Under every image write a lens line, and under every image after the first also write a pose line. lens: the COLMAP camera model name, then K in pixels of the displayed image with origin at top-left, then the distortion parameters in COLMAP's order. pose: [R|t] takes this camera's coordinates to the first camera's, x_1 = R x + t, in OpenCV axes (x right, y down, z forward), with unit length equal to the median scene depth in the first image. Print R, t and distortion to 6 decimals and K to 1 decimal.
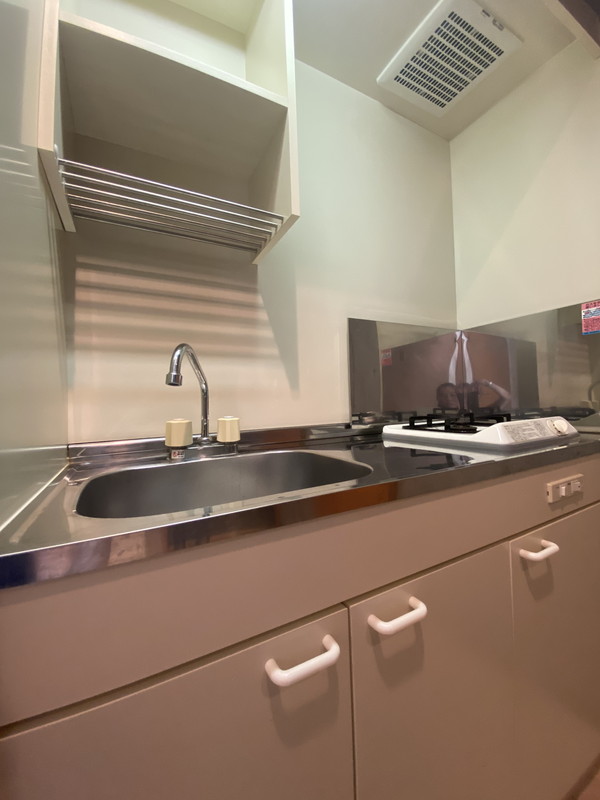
lens RADIAL K [[324.9, 0, 307.0], [0, 324.9, 401.3], [0, 0, 1]] dist [-0.003442, -0.008833]
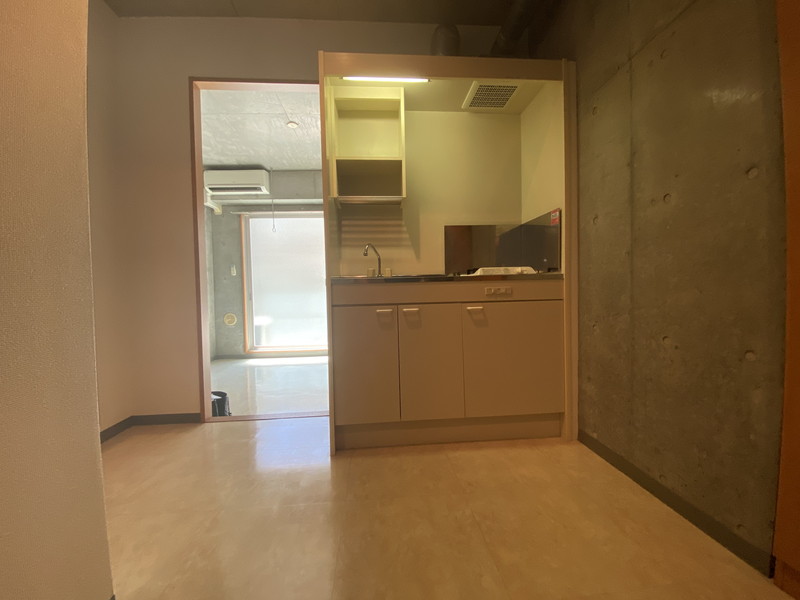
lens RADIAL K [[324.9, 0, 398.1], [0, 324.9, 300.7], [0, 0, 1]] dist [-0.003442, -0.008833]
pose [[0.908151, 0.022314, -0.418047, 0.917070], [-0.004045, 0.999000, 0.044535, 0.182681], [0.418623, -0.038753, 0.907333, -1.367022]]
